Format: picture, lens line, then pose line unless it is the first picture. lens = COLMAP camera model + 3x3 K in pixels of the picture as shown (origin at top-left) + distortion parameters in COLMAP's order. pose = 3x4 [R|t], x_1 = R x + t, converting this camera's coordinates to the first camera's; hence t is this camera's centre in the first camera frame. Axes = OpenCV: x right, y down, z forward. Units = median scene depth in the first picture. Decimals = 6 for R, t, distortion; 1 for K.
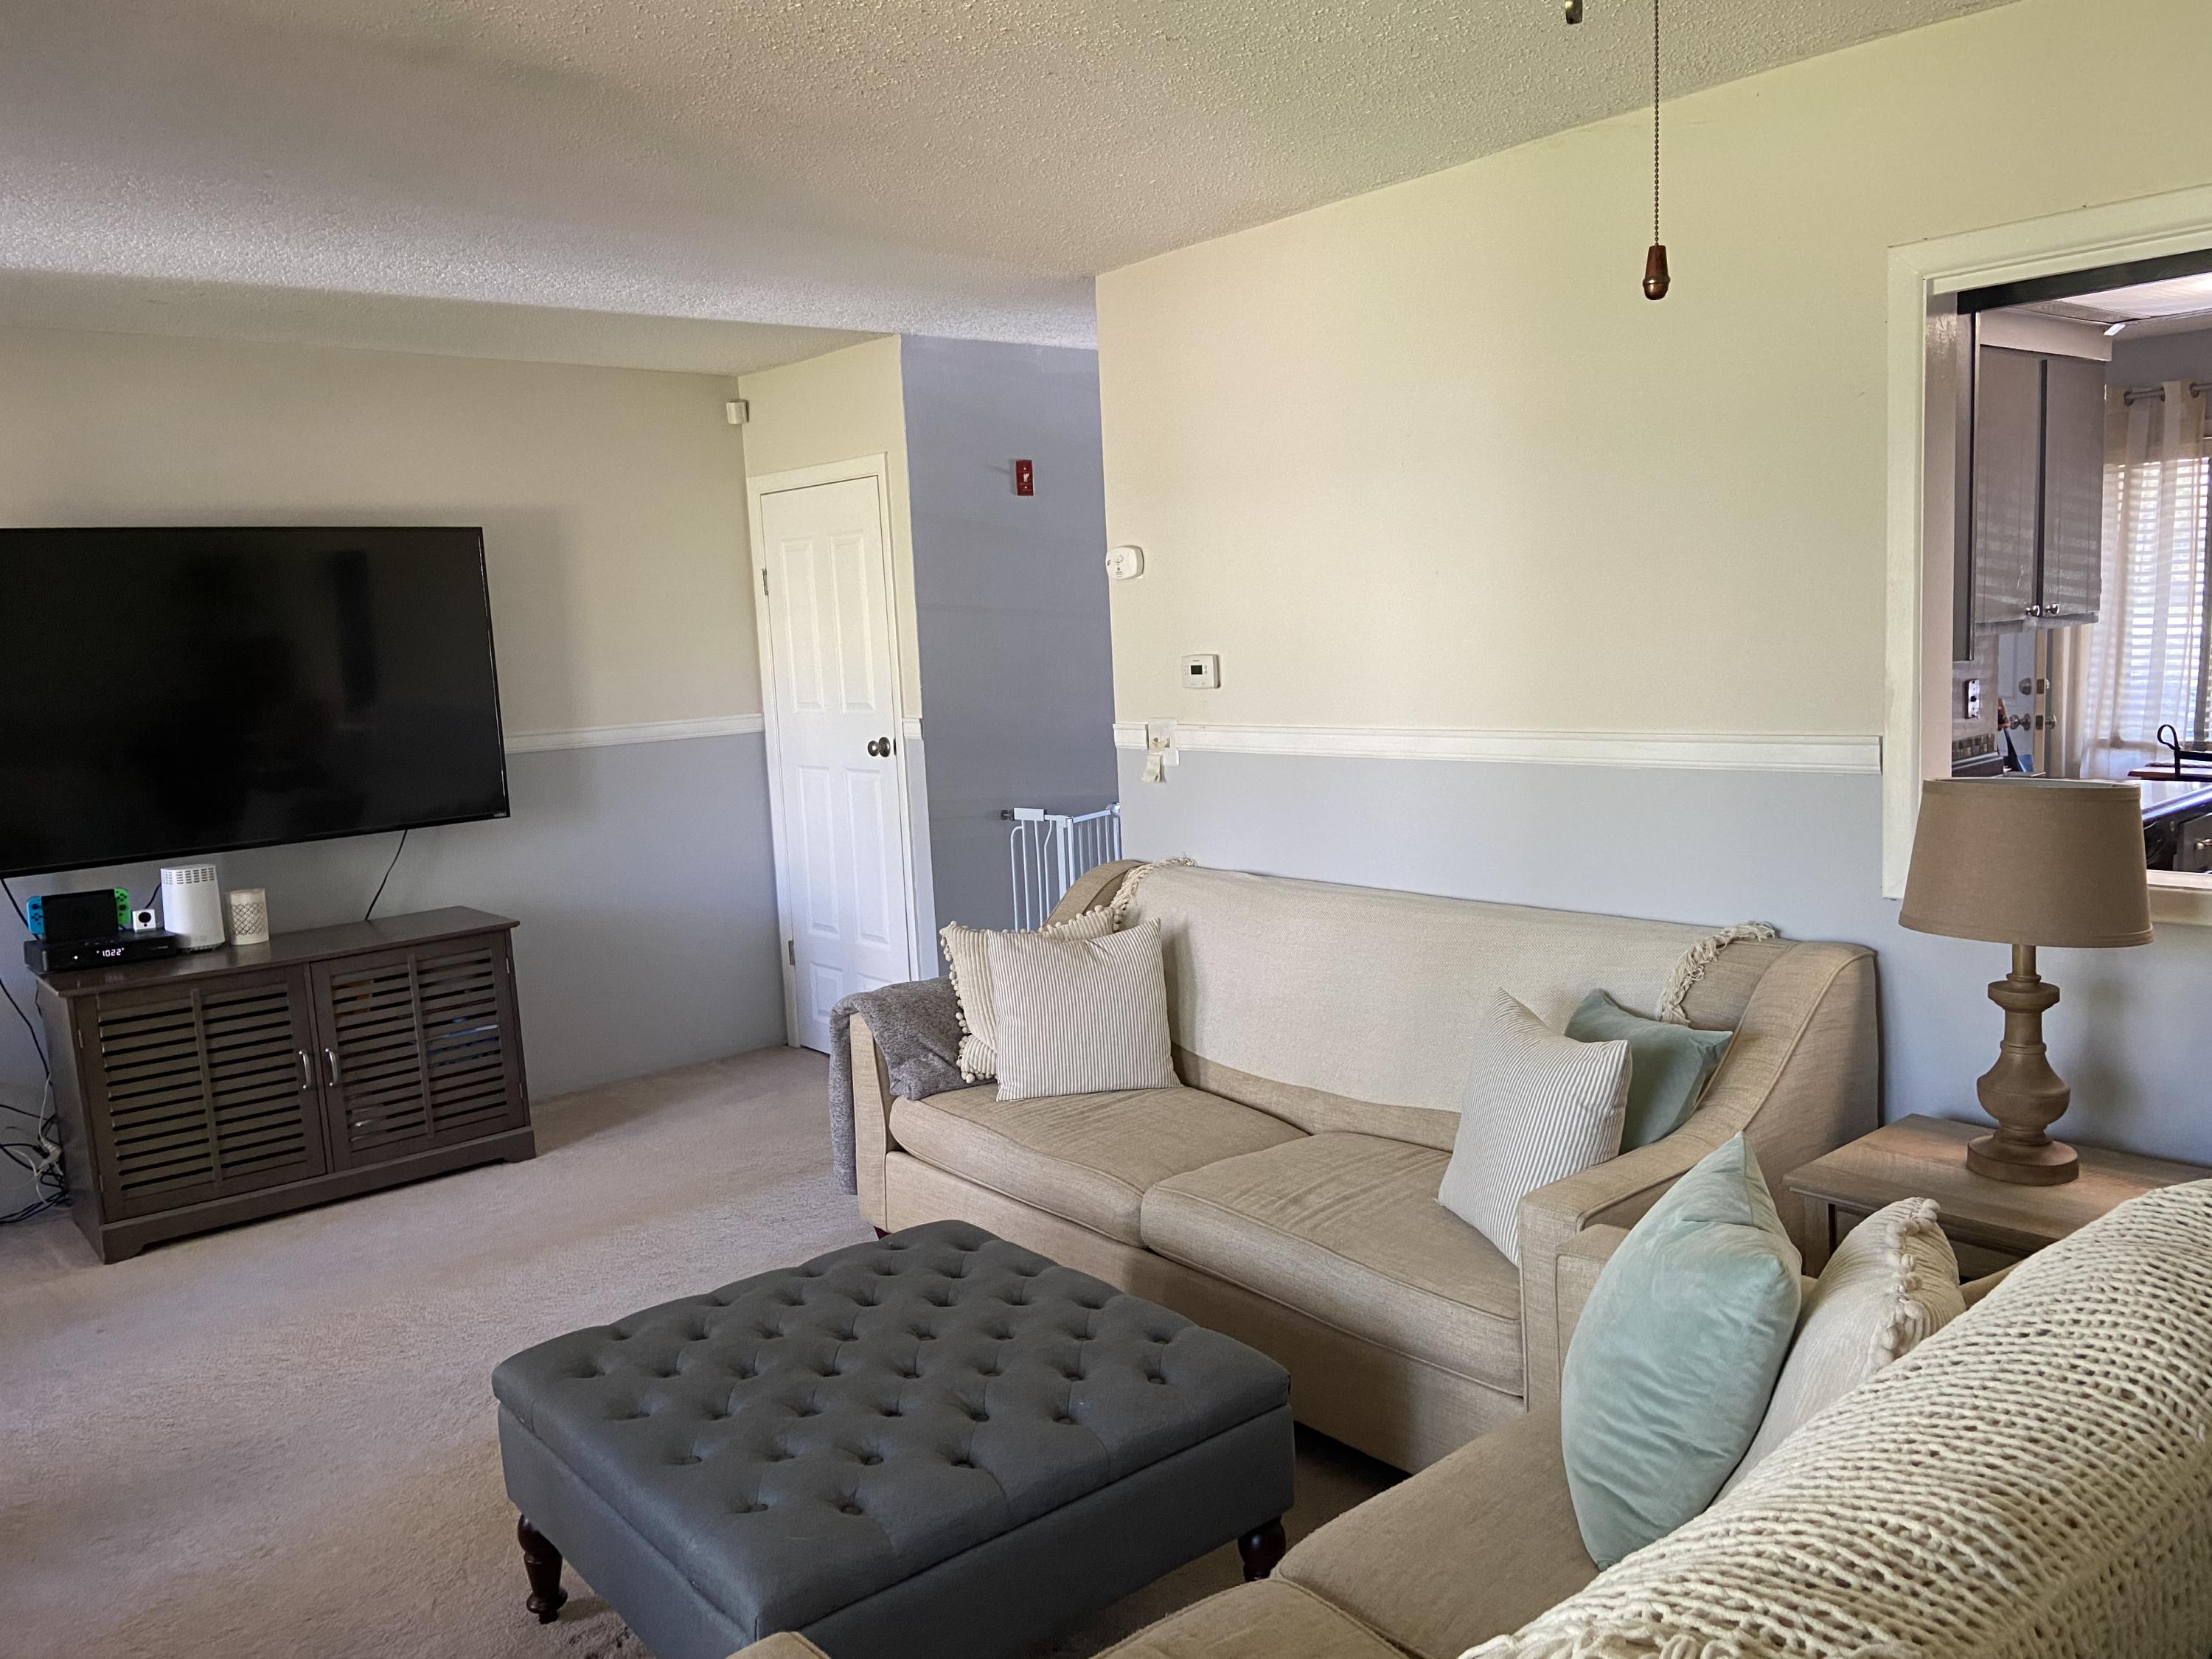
lens RADIAL K [[1668.8, 0, 1107.1], [0, 1668.8, 837.5], [0, 0, 1]] dist [0.095504, -0.157204]
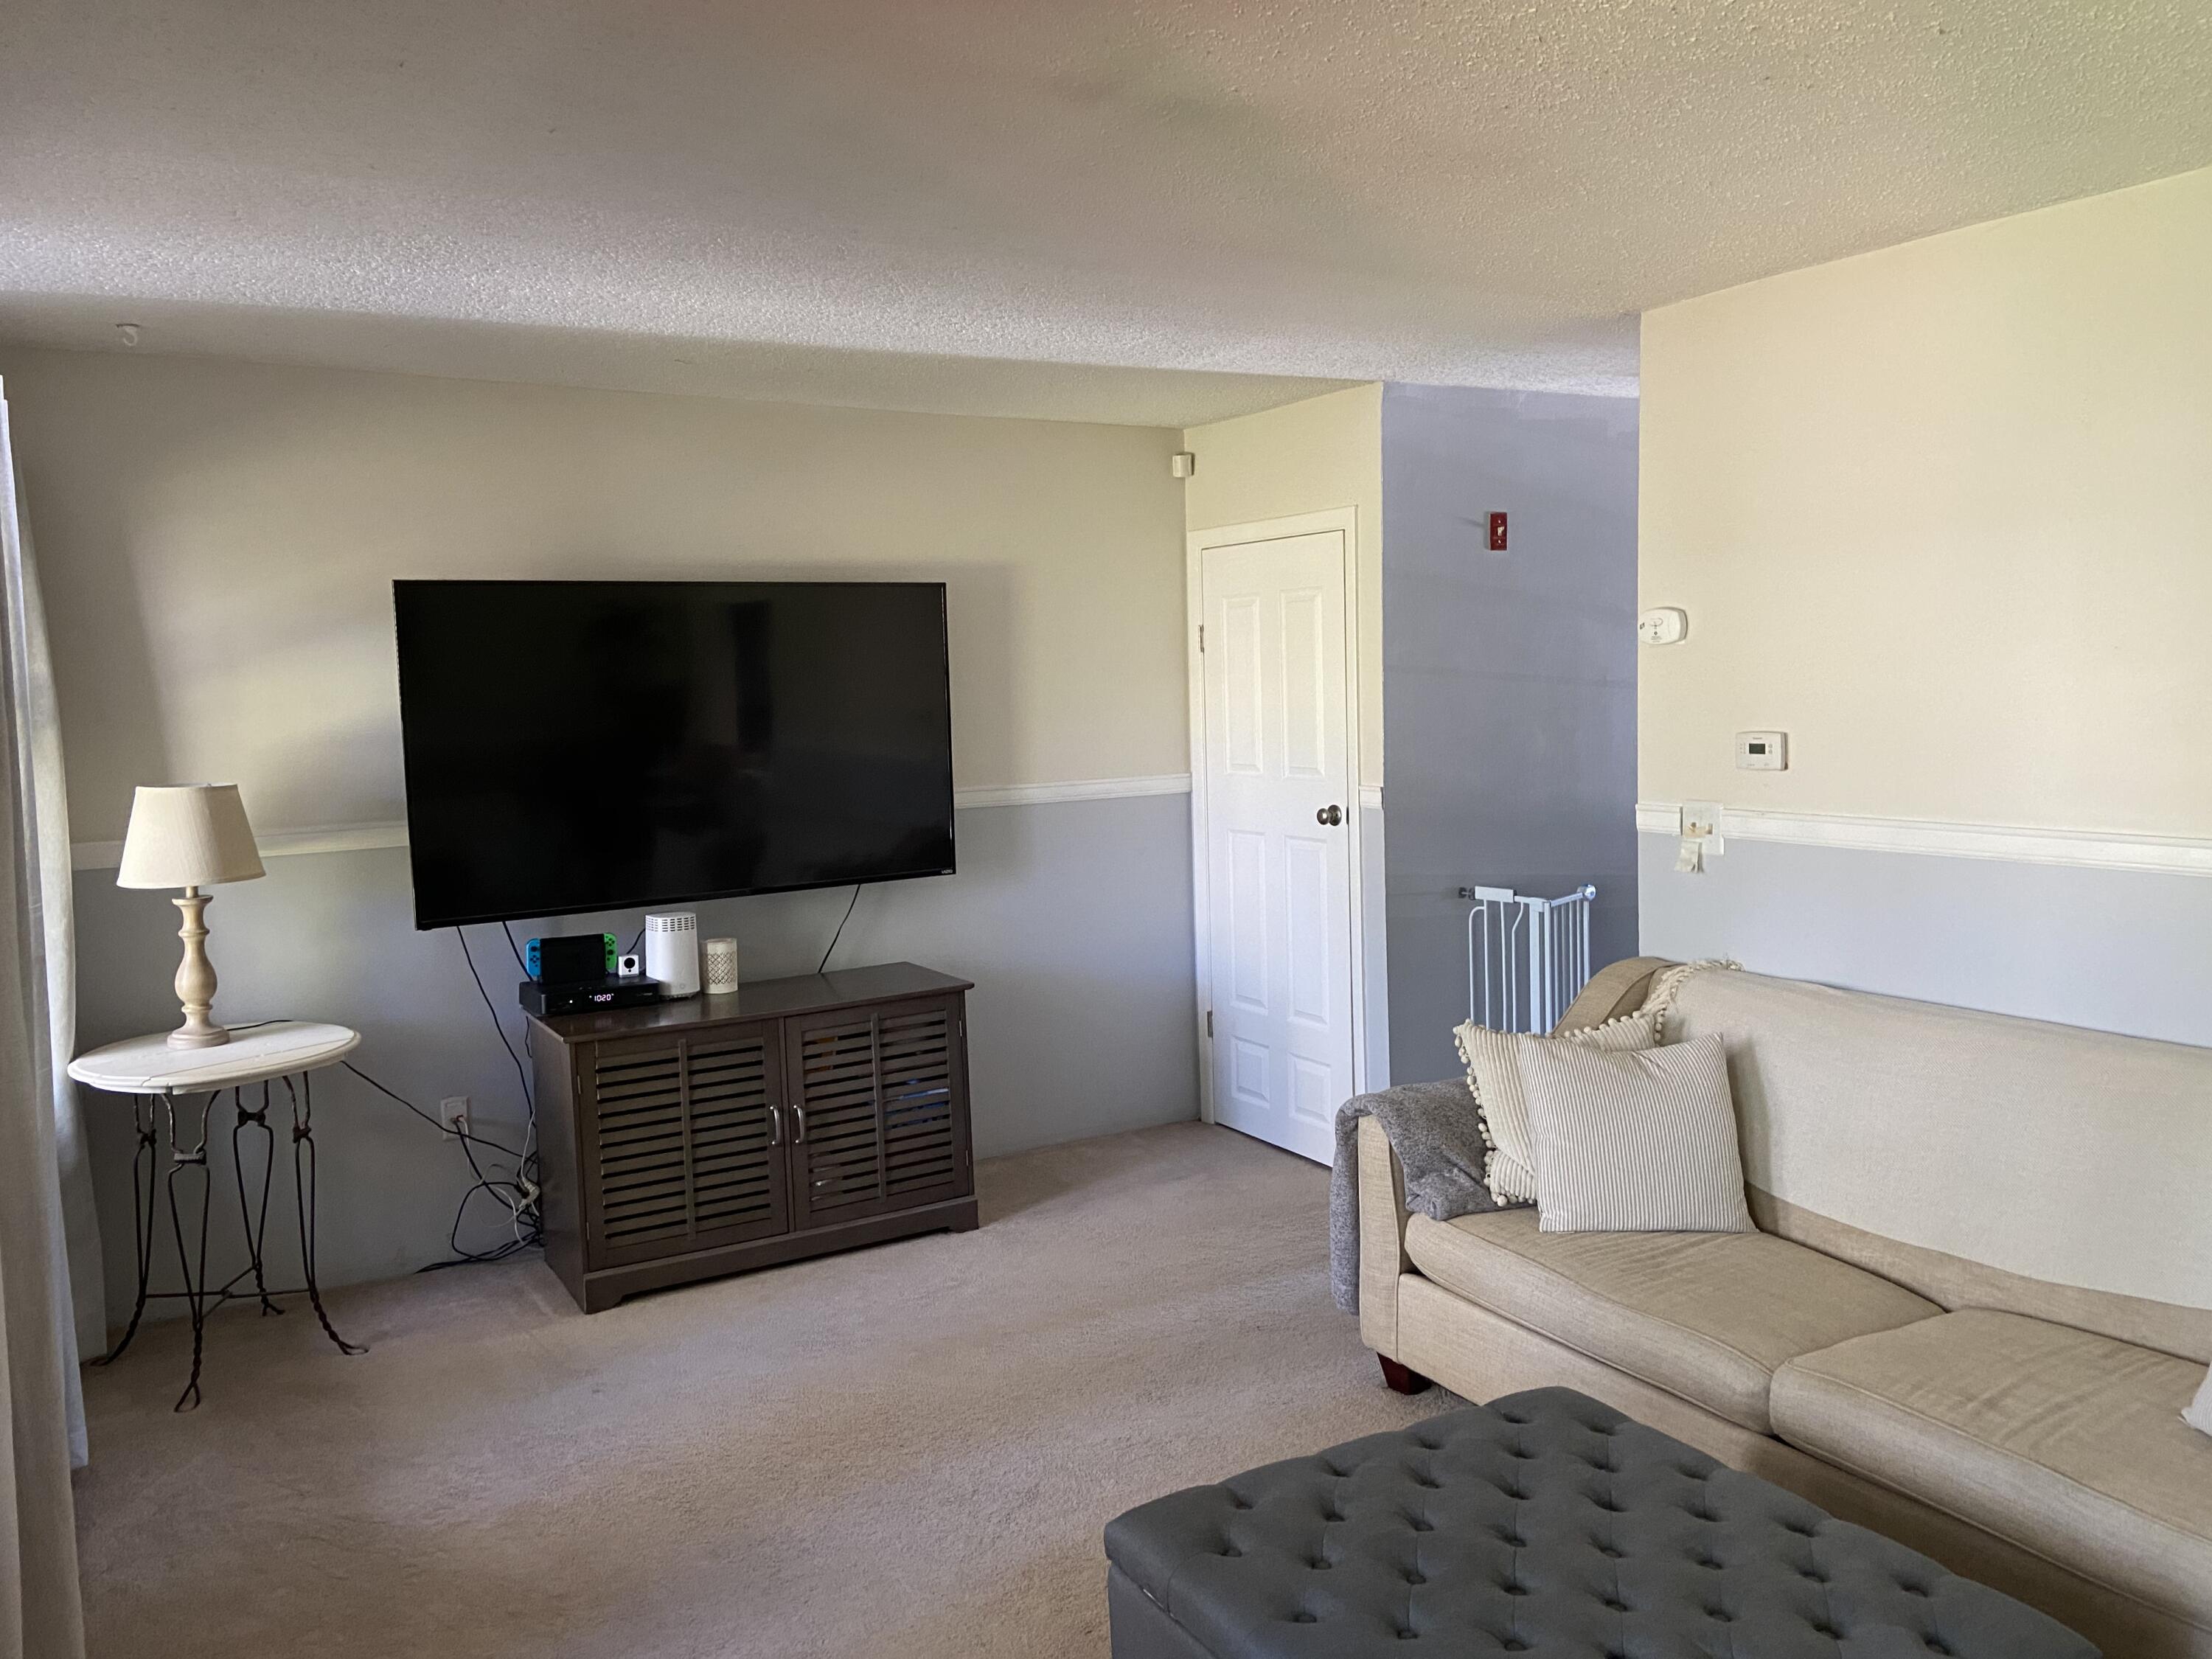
lens RADIAL K [[1698.7, 0, 1106.0], [0, 1698.7, 829.5], [0, 0, 1]] dist [0.095056, -0.164099]
pose [[0.981576, 0.036593, -0.187536, -0.101835], [-0.043323, 0.998551, -0.031915, -0.012740], [0.186096, 0.039452, 0.981739, 0.044965]]
